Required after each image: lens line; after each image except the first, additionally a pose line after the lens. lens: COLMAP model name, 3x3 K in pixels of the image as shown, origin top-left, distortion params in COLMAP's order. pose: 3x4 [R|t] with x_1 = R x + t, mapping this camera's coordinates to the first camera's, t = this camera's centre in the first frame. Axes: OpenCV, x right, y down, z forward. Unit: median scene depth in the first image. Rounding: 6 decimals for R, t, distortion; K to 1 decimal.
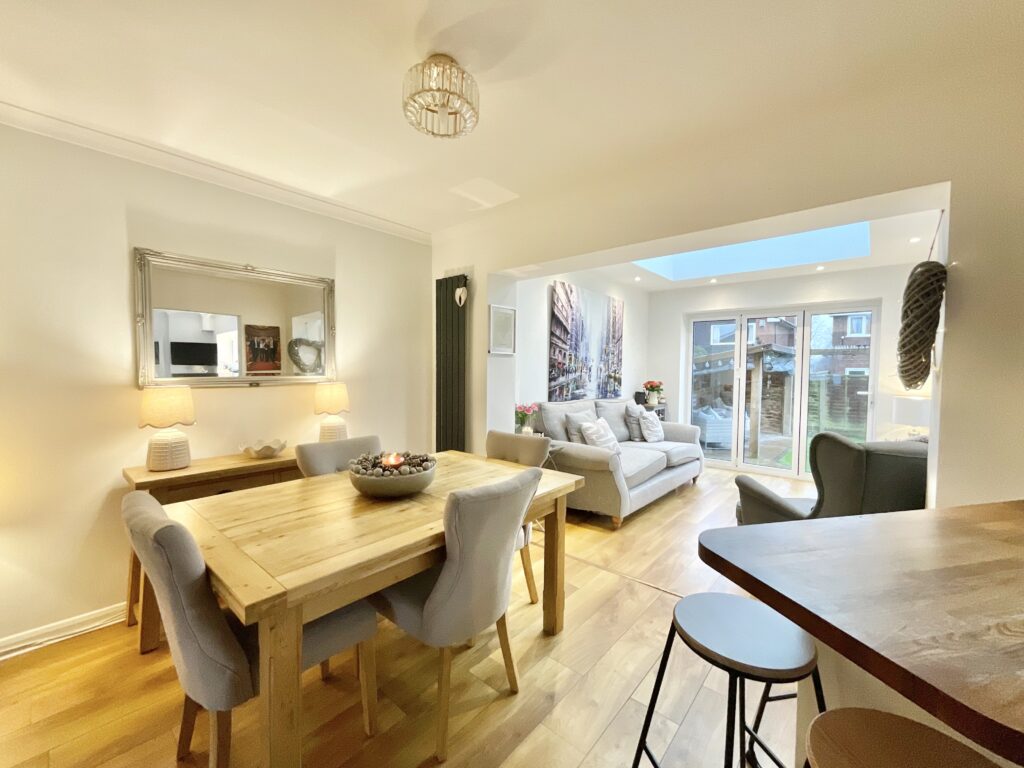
lens RADIAL K [[417.4, 0, 510.1], [0, 417.4, 383.2], [0, 0, 1]] dist [-0.000403, 0.000133]
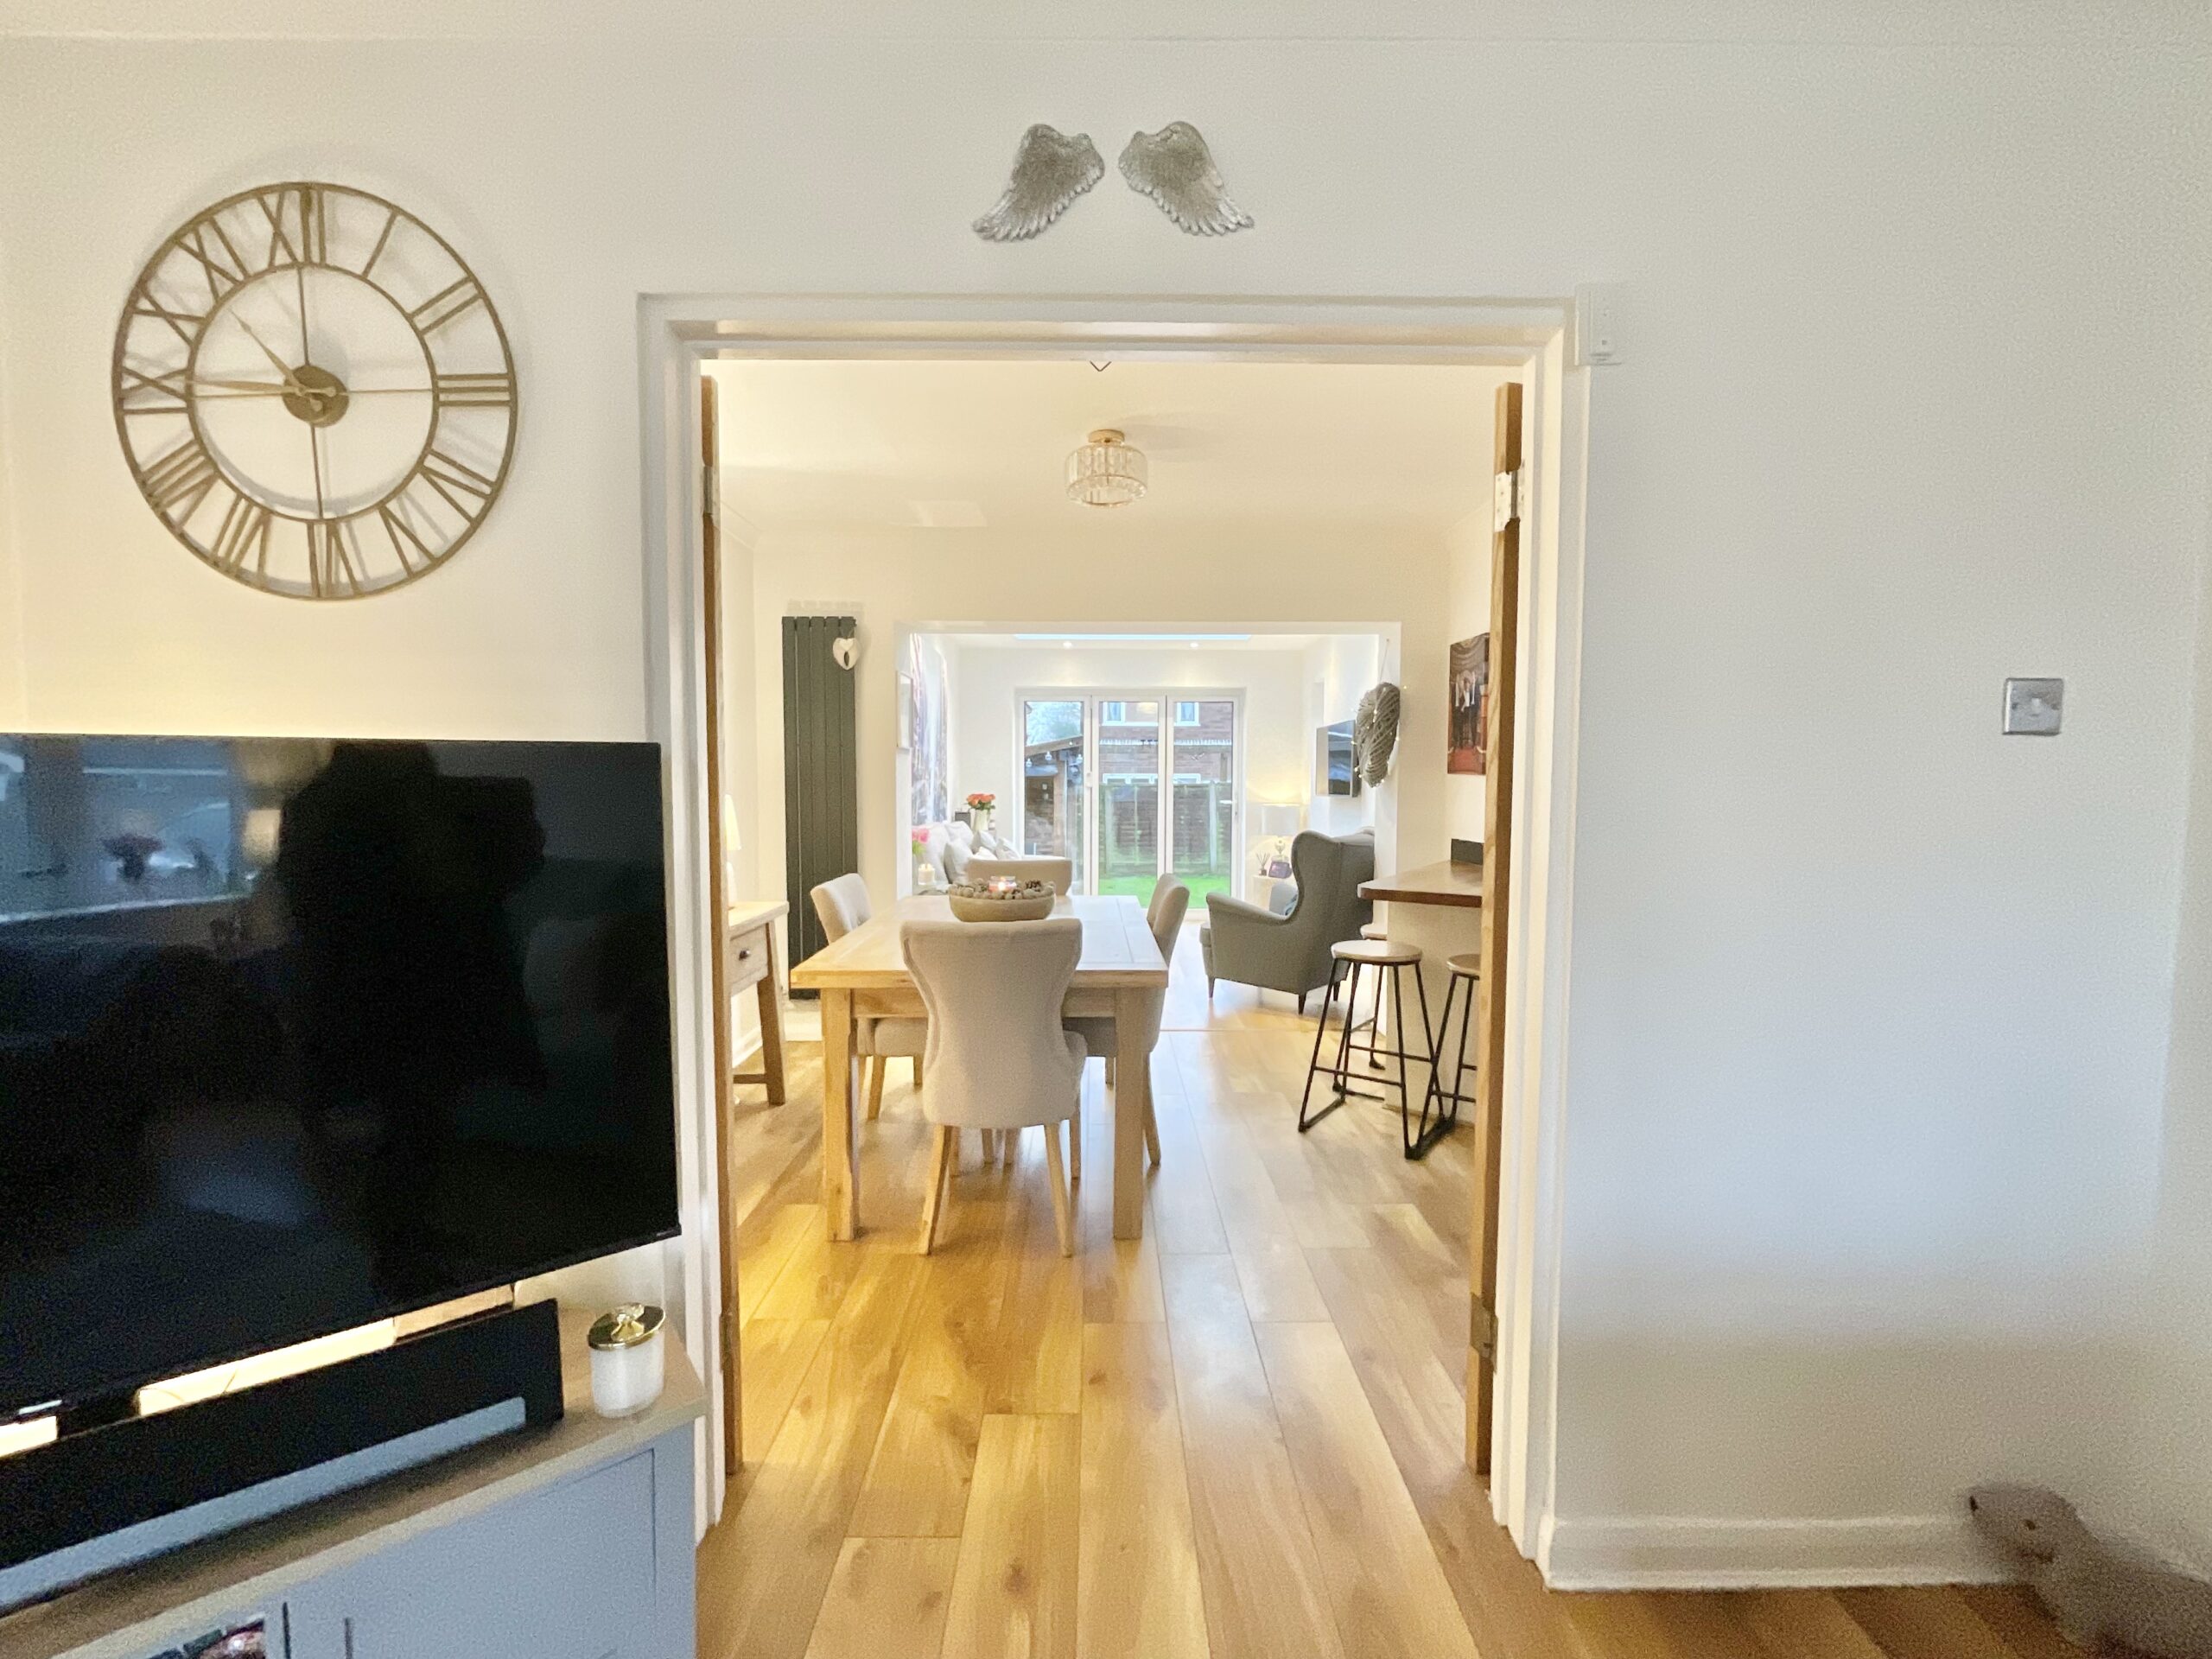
lens RADIAL K [[901.6, 0, 1102.0], [0, 901.6, 827.8], [0, 0, 1]] dist [-0.000403, 0.000133]
pose [[0.748894, -0.042084, 0.661352, -0.477339], [0.027449, 0.999095, 0.032493, 0.008392], [-0.662121, -0.006181, 0.749372, -0.149556]]
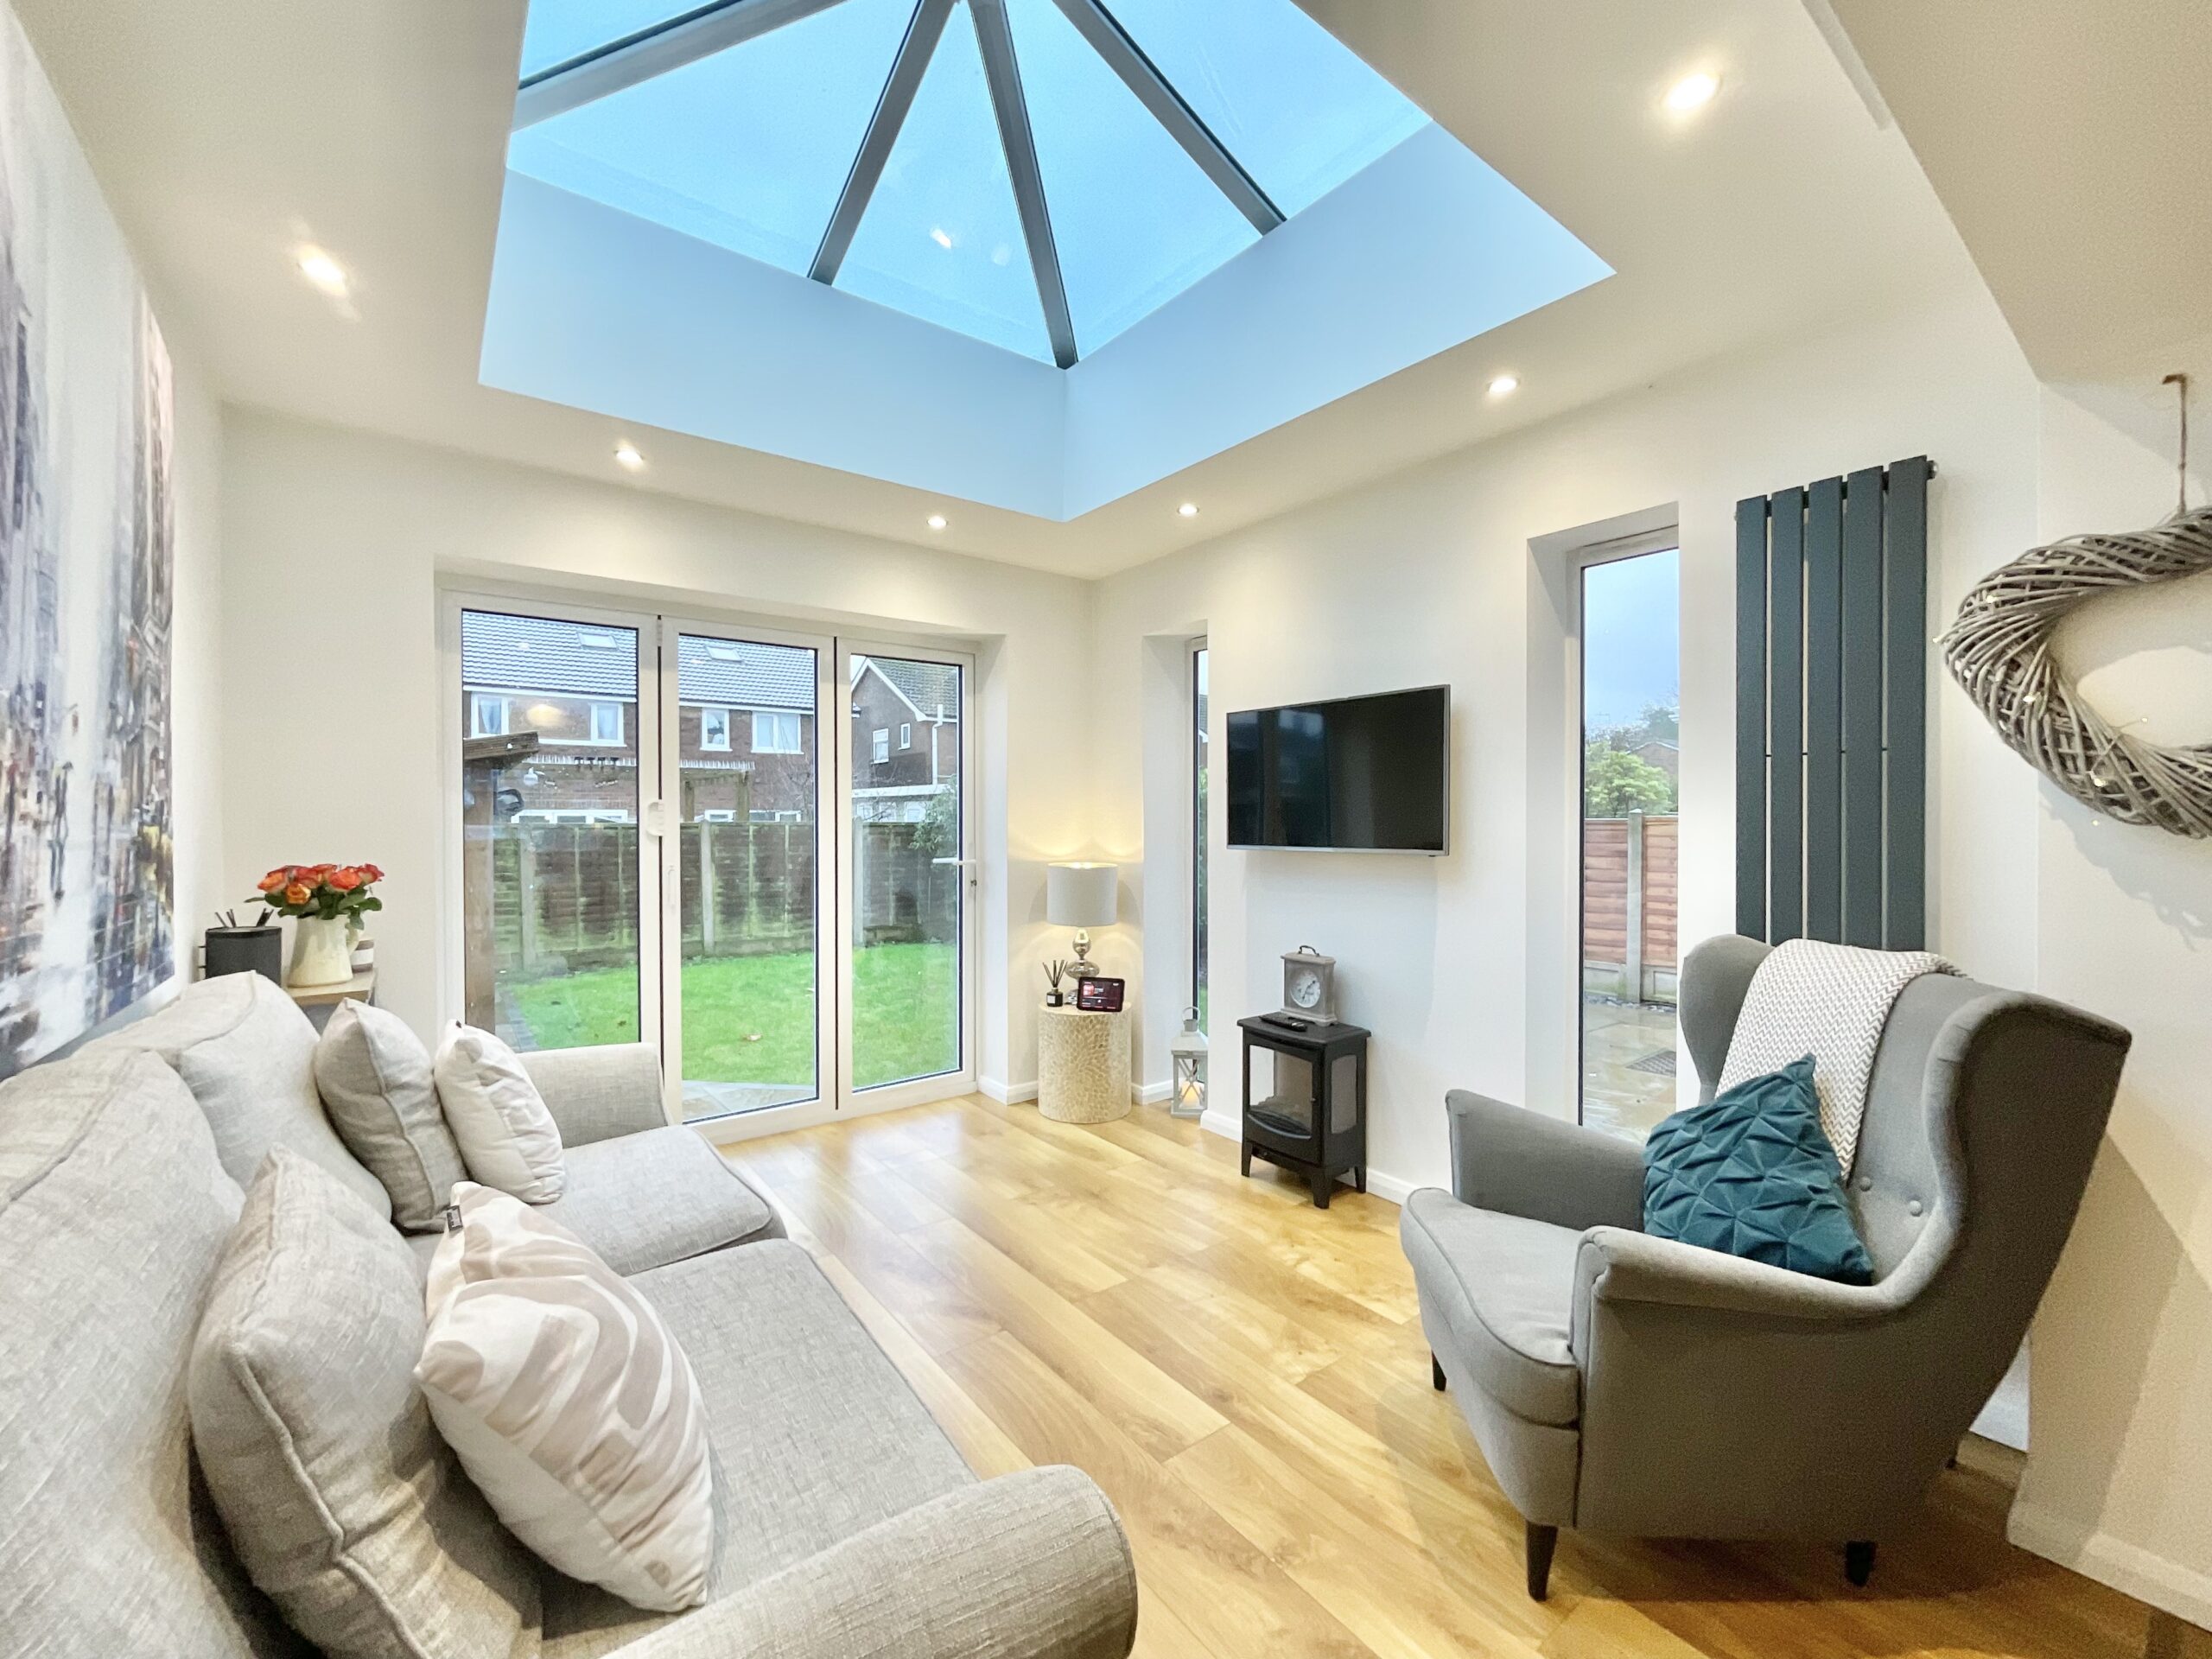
lens RADIAL K [[901.6, 0, 1102.0], [0, 901.6, 827.8], [0, 0, 1]] dist [-0.000403, 0.000133]
pose [[0.200144, -0.021376, 0.979533, 0.003479], [0.039858, 0.999112, 0.013660, -0.015267], [-0.978955, 0.036308, 0.200818, 0.639259]]
